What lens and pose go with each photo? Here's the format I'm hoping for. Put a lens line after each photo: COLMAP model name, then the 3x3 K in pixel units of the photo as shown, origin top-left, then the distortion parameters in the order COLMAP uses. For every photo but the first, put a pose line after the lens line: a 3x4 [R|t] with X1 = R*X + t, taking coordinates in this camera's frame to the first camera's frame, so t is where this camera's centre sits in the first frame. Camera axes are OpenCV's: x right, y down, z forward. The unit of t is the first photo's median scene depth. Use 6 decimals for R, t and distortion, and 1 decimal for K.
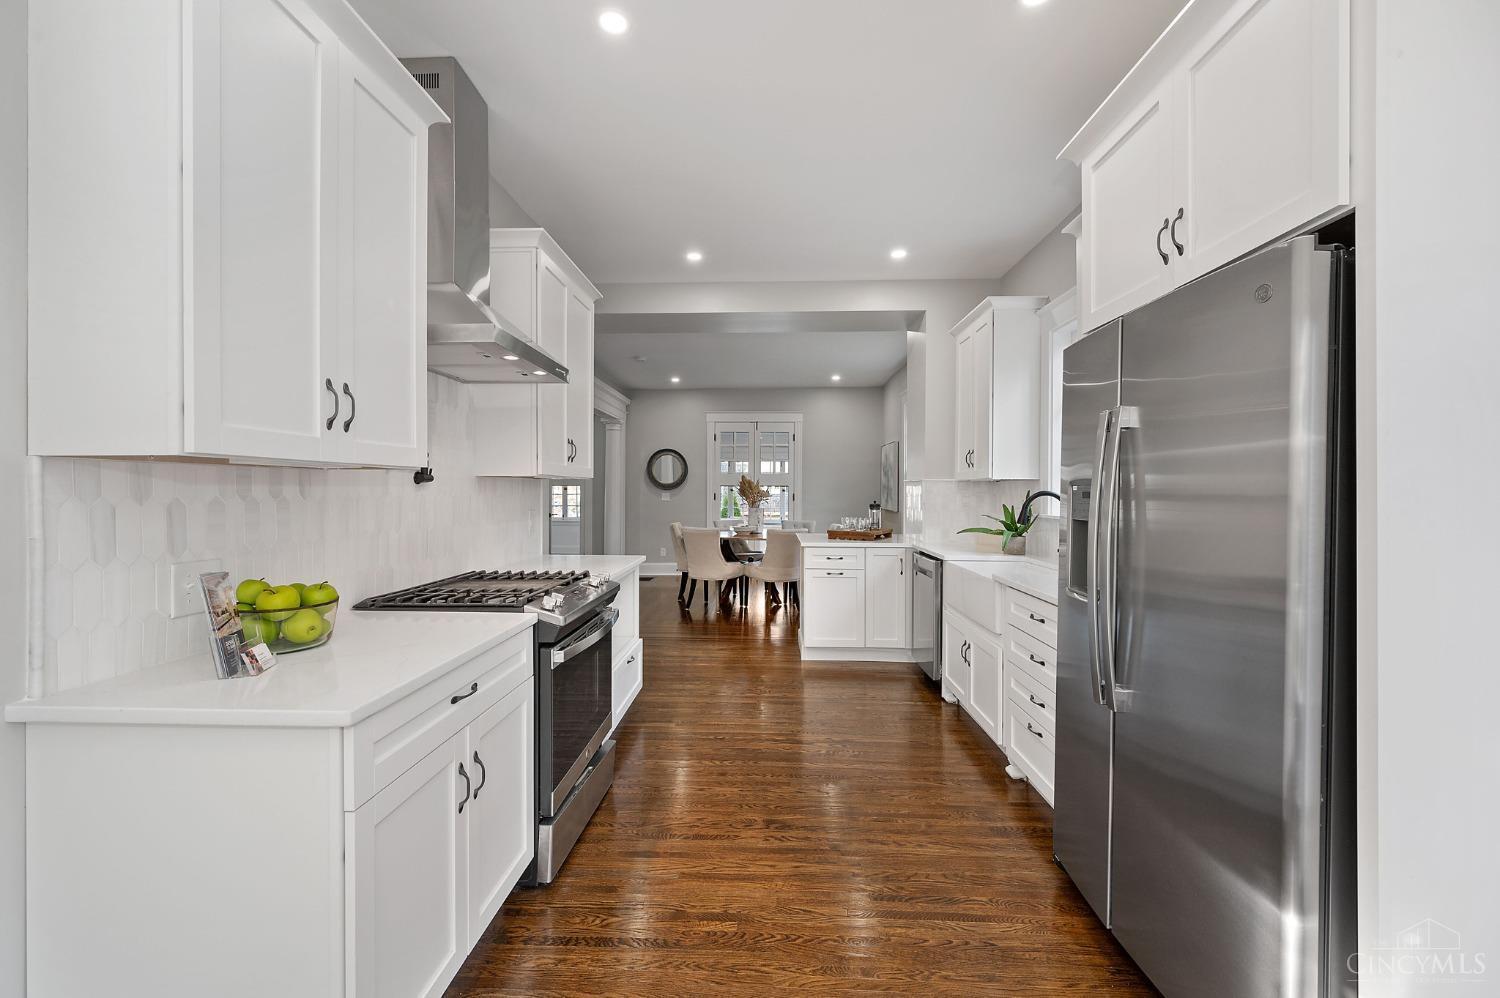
lens RADIAL K [[595.0, 0, 748.6], [0, 595.0, 496.3], [0, 0, 1]] dist [-0.008114, -0.000078]
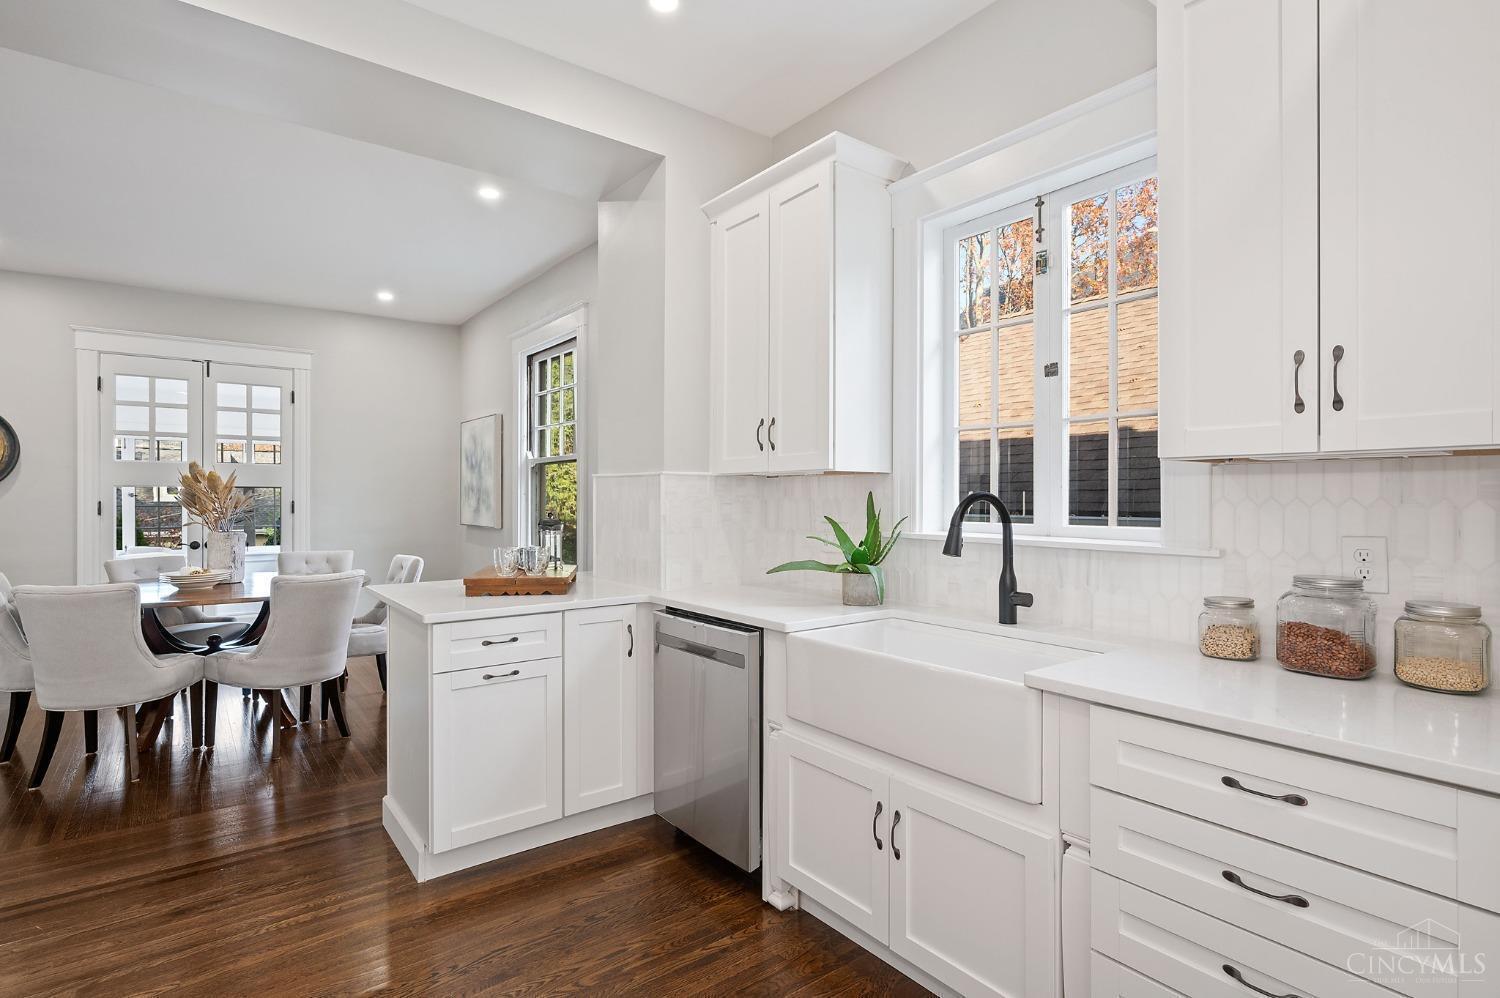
lens RADIAL K [[734.4, 0, 750.0], [0, 734.4, 499.7], [0, 0, 1]] dist [0.001296, -0.000668]
pose [[0.768053, -0.006682, 0.640351, -0.063668], [0.009249, 0.999957, -0.000659, -0.002224], [-0.640319, 0.006429, 0.768082, 0.410624]]
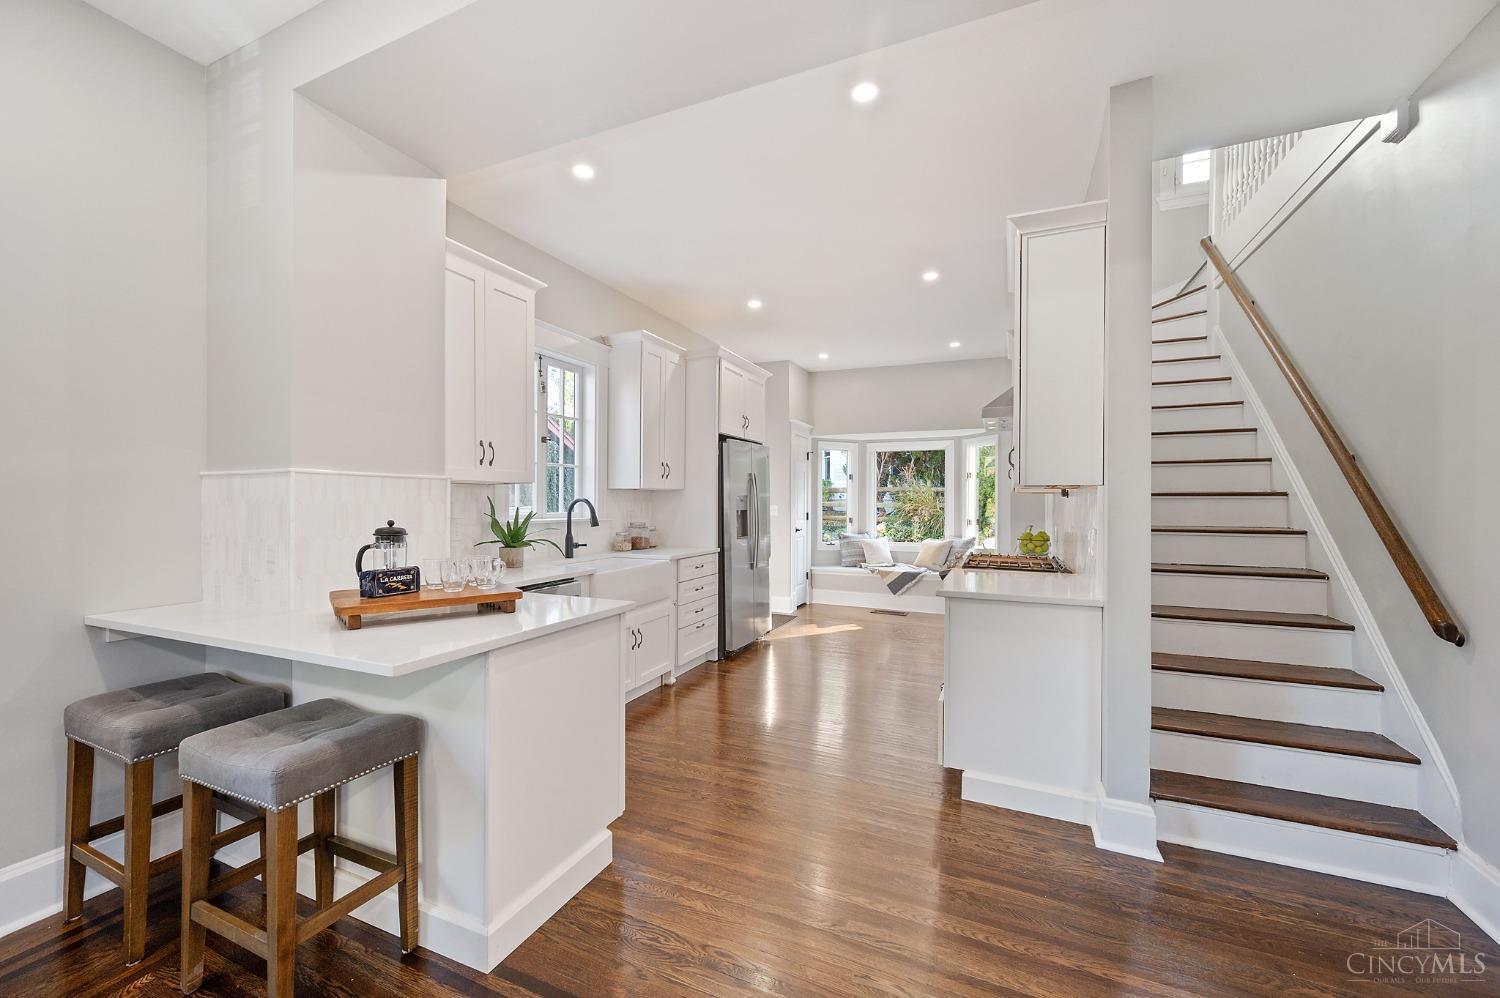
lens RADIAL K [[595.0, 0, 742.3], [0, 595.0, 499.5], [0, 0, 1]] dist [-0.008114, -0.000078]
pose [[-0.929422, -0.009794, 0.368889, -0.170431], [-0.007859, 0.999946, 0.006748, -0.011523], [-0.368936, 0.003372, -0.929449, 1.369079]]
